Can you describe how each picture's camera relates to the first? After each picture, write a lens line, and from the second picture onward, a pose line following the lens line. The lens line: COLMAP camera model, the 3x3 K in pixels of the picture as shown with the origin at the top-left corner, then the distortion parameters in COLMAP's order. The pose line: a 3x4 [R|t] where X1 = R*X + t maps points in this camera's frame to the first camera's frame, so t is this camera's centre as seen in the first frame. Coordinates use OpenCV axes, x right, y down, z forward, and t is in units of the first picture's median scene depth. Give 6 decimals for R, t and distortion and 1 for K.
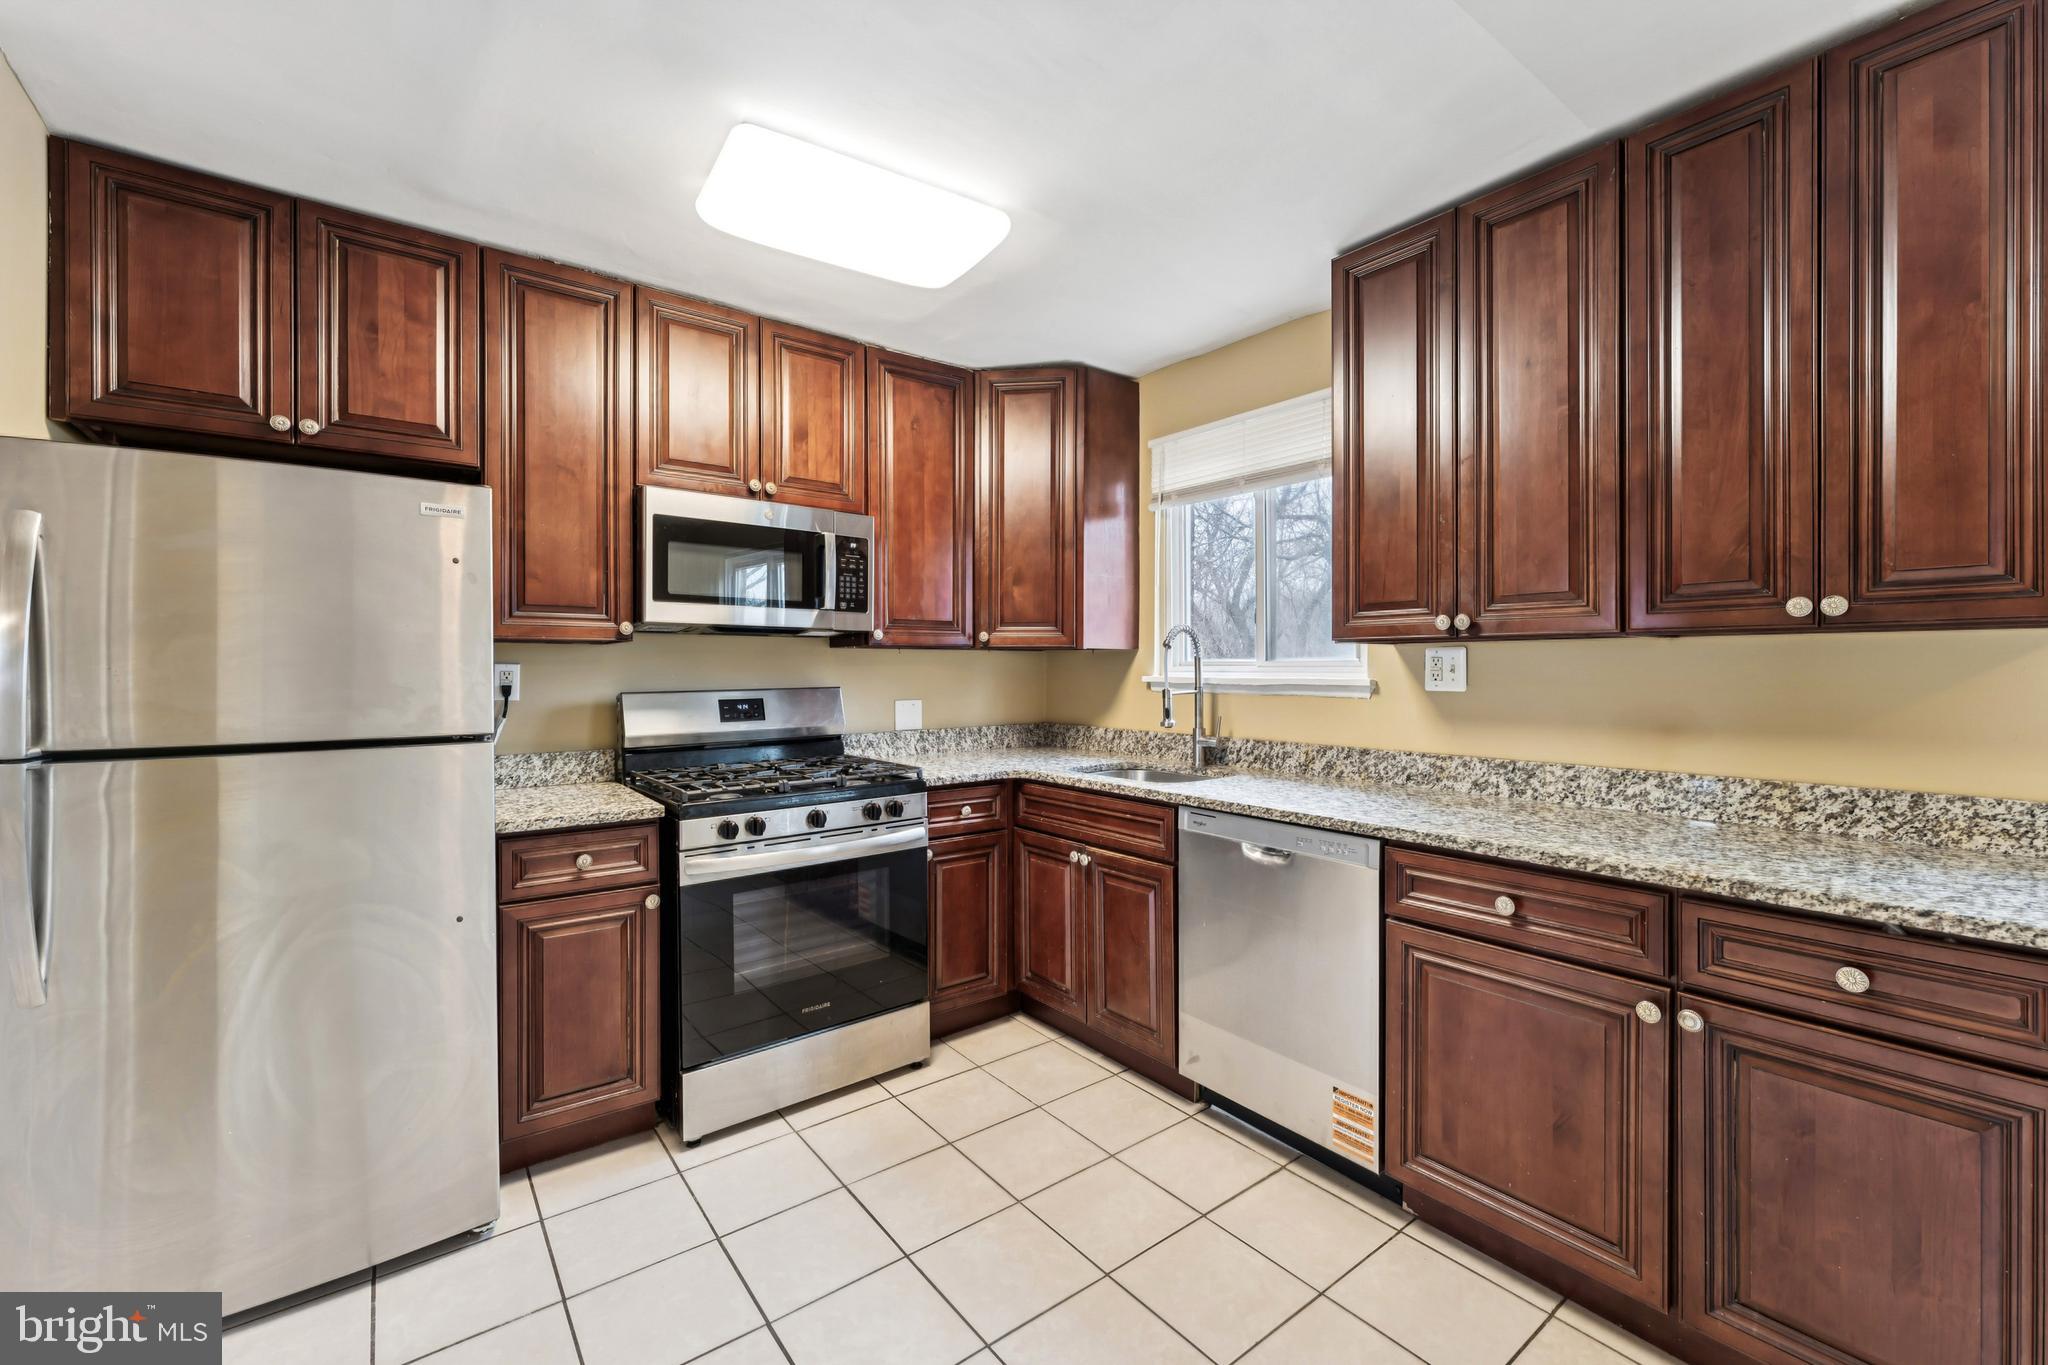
lens RADIAL K [[830.8, 0, 997.8], [0, 830.8, 668.3], [0, 0, 1]] dist [0.000335, 0.000295]
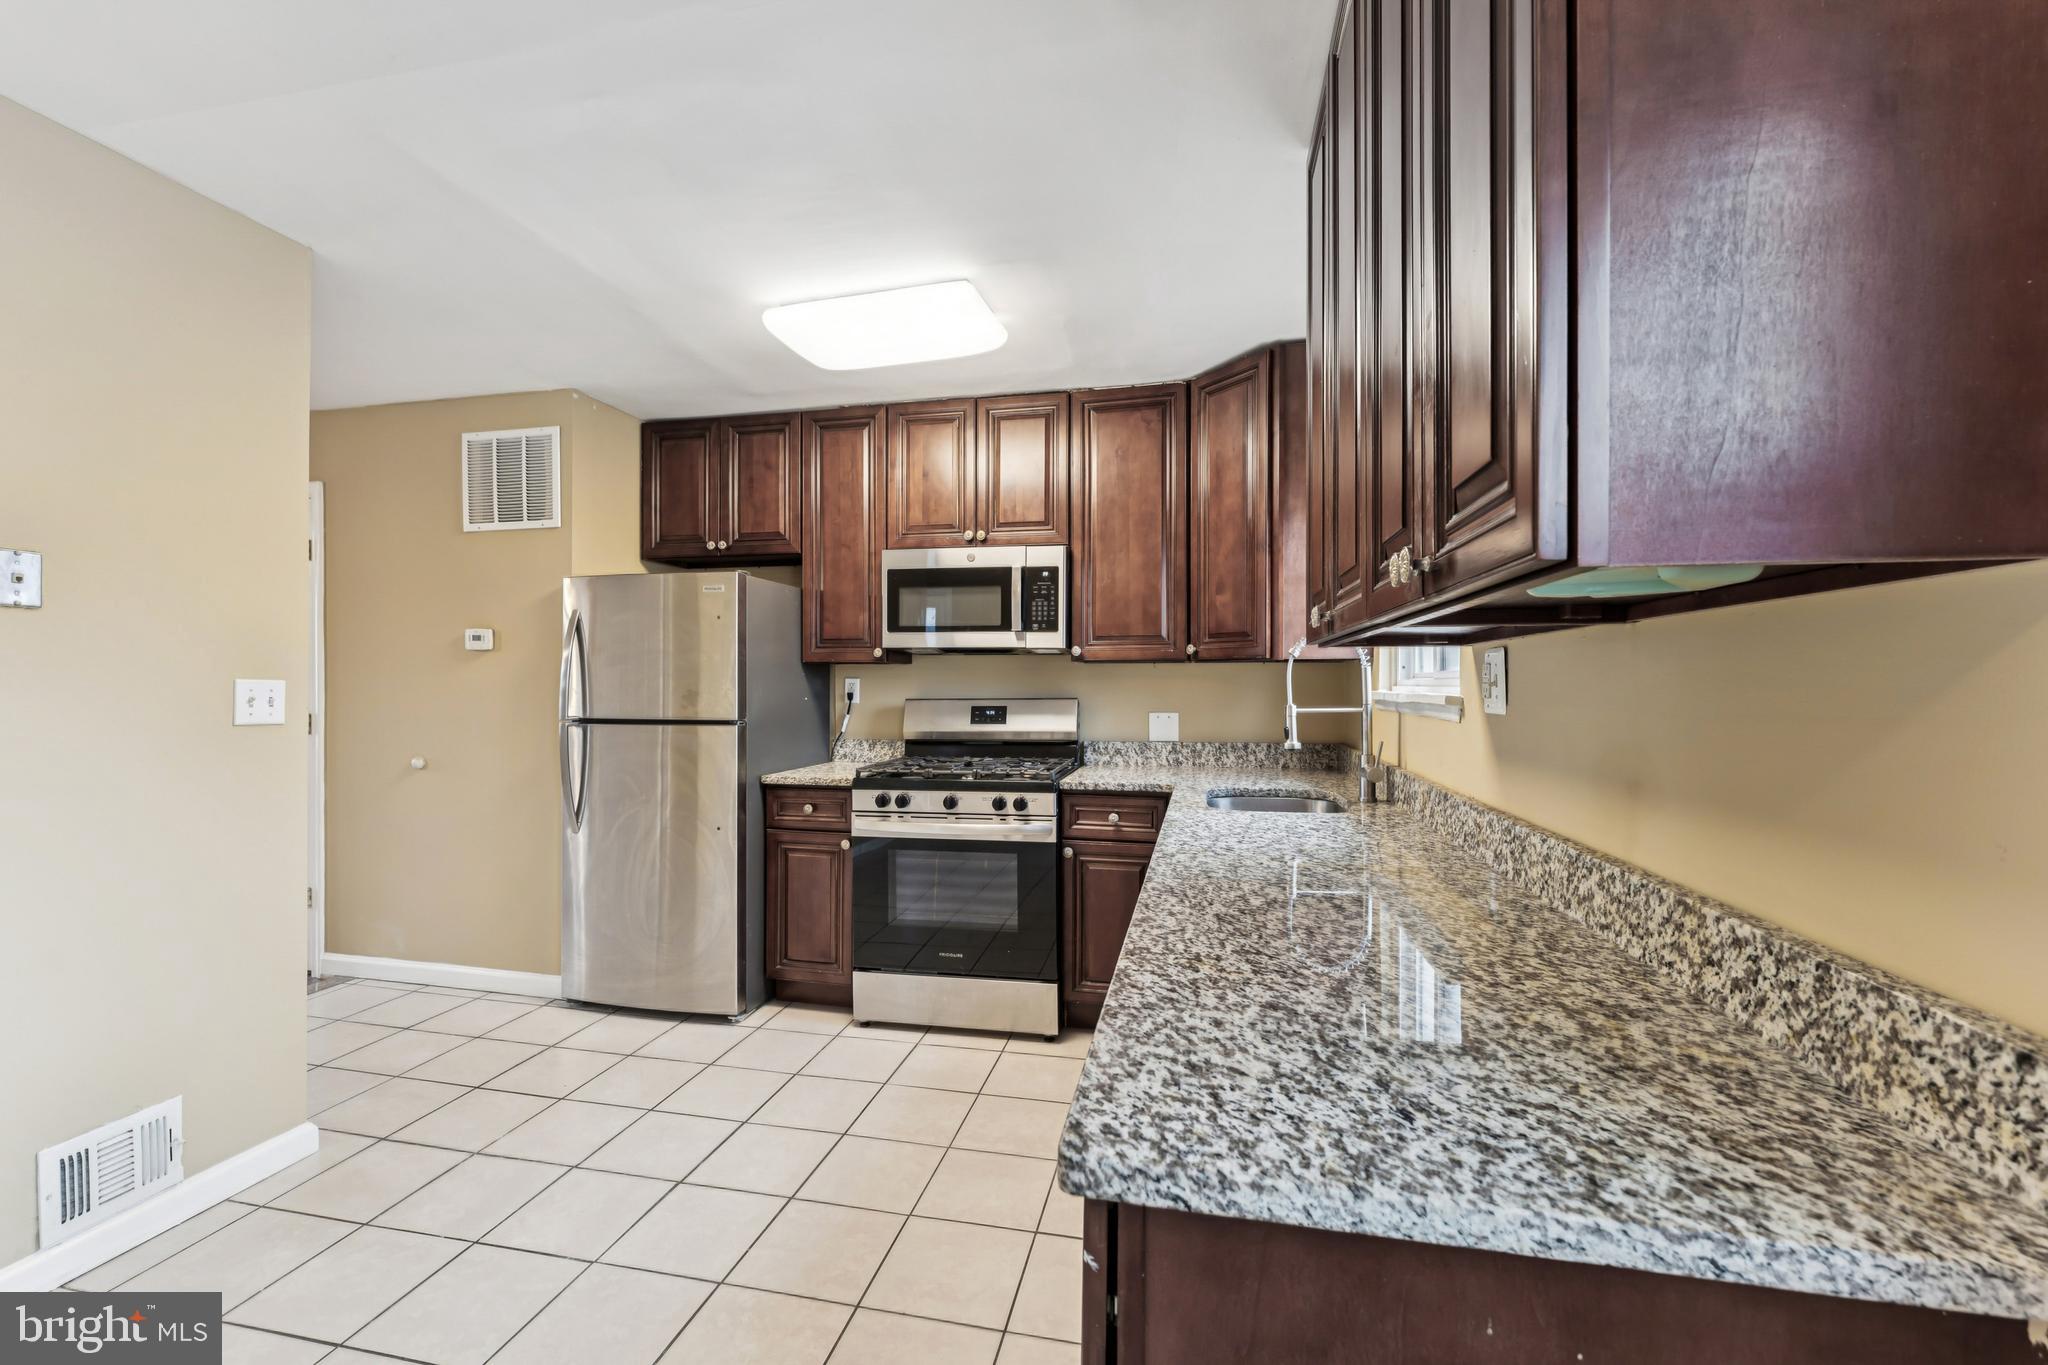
lens RADIAL K [[830.8, 0, 1029.6], [0, 830.8, 685.3], [0, 0, 1]] dist [0.000335, 0.000295]
pose [[0.659483, 0.002593, -0.751715, 0.812068], [-0.001739, 0.999997, 0.001923, 0.003950], [0.751717, 0.000039, 0.659486, 0.280127]]
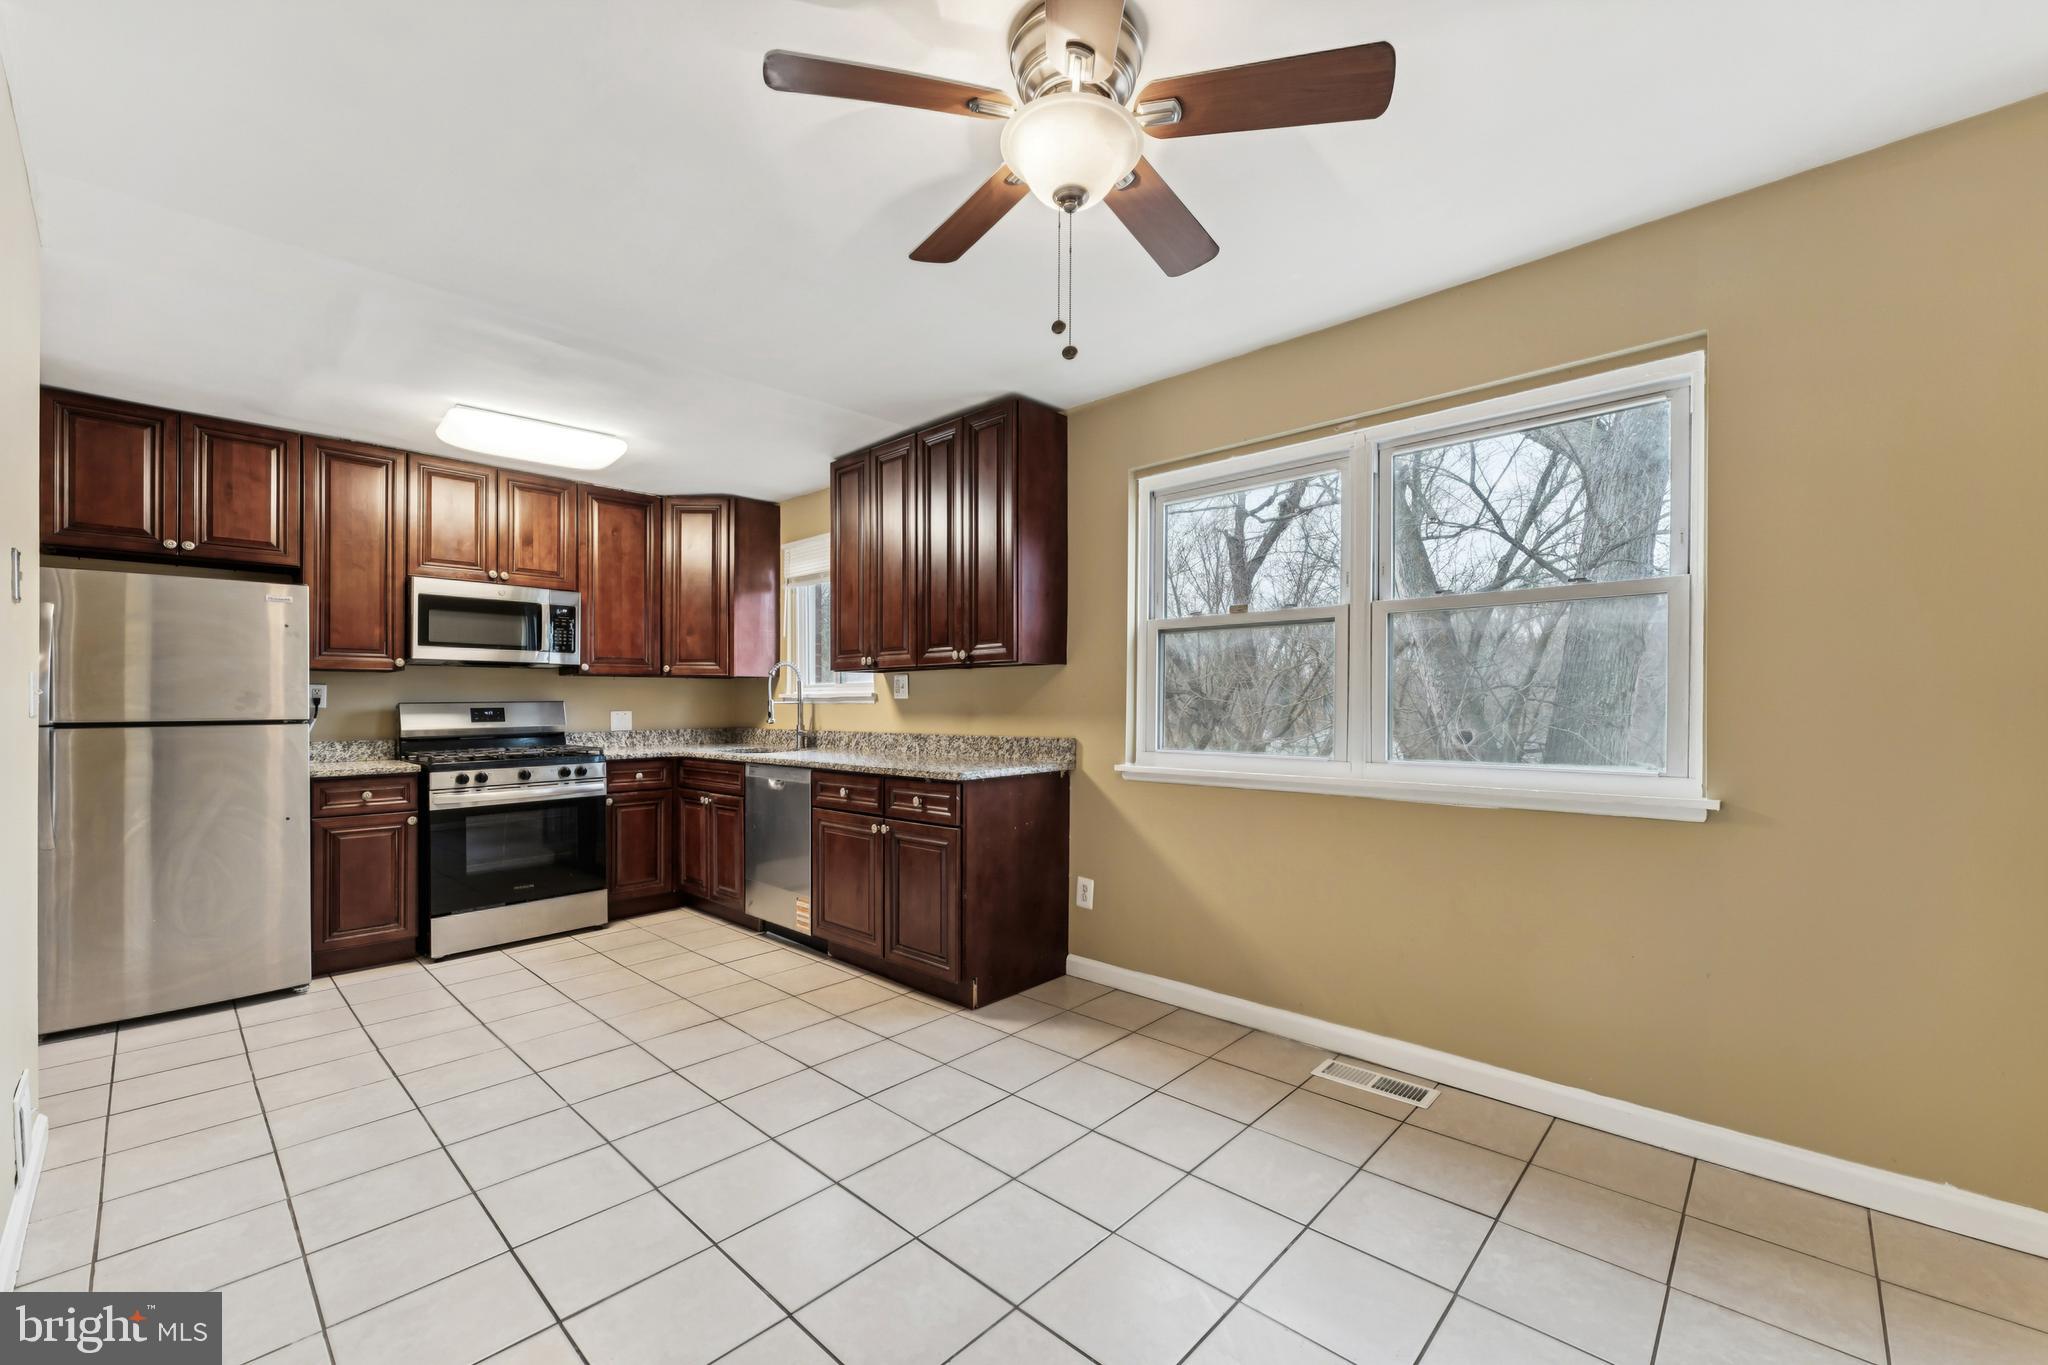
lens RADIAL K [[830.8, 0, 1031.5], [0, 830.8, 693.1], [0, 0, 1]] dist [0.000335, 0.000295]
pose [[0.983924, -0.002475, 0.178569, 0.511656], [0.004763, 0.999912, -0.012386, 0.041000], [-0.178522, 0.013037, 0.983849, -0.879470]]
